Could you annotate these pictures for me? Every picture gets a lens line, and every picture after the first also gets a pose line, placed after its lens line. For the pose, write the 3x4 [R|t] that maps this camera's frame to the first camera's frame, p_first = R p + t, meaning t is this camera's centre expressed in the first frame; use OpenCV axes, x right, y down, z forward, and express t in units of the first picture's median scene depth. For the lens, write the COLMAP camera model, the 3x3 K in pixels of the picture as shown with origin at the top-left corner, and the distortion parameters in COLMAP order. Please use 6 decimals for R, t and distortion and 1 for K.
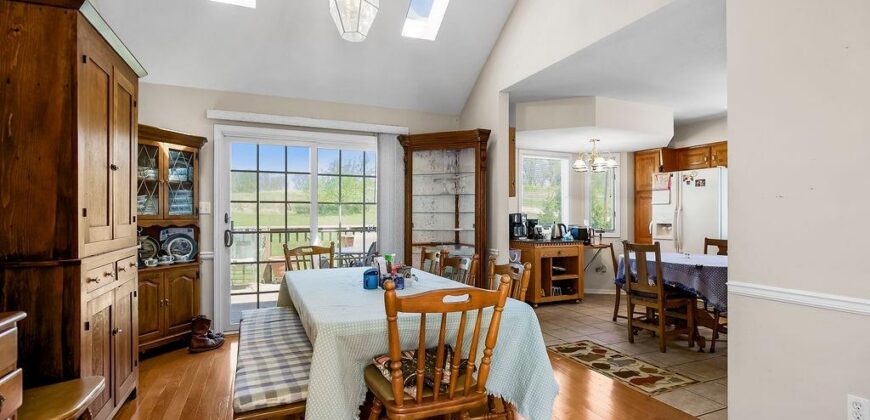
lens RADIAL K [[408.3, 0, 444.5], [0, 408.3, 209.6], [0, 0, 1]] dist [-0.002687, 0.000207]
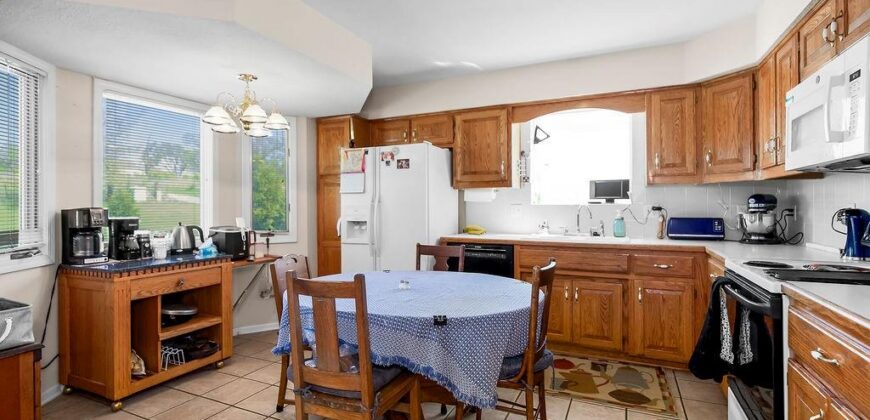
lens RADIAL K [[408.3, 0, 444.5], [0, 408.3, 209.6], [0, 0, 1]] dist [-0.002687, 0.000207]
pose [[0.745904, -0.011671, 0.665951, 0.183970], [-0.000126, 0.999844, 0.017664, 0.002364], [-0.666054, -0.013260, 0.745786, 0.376753]]
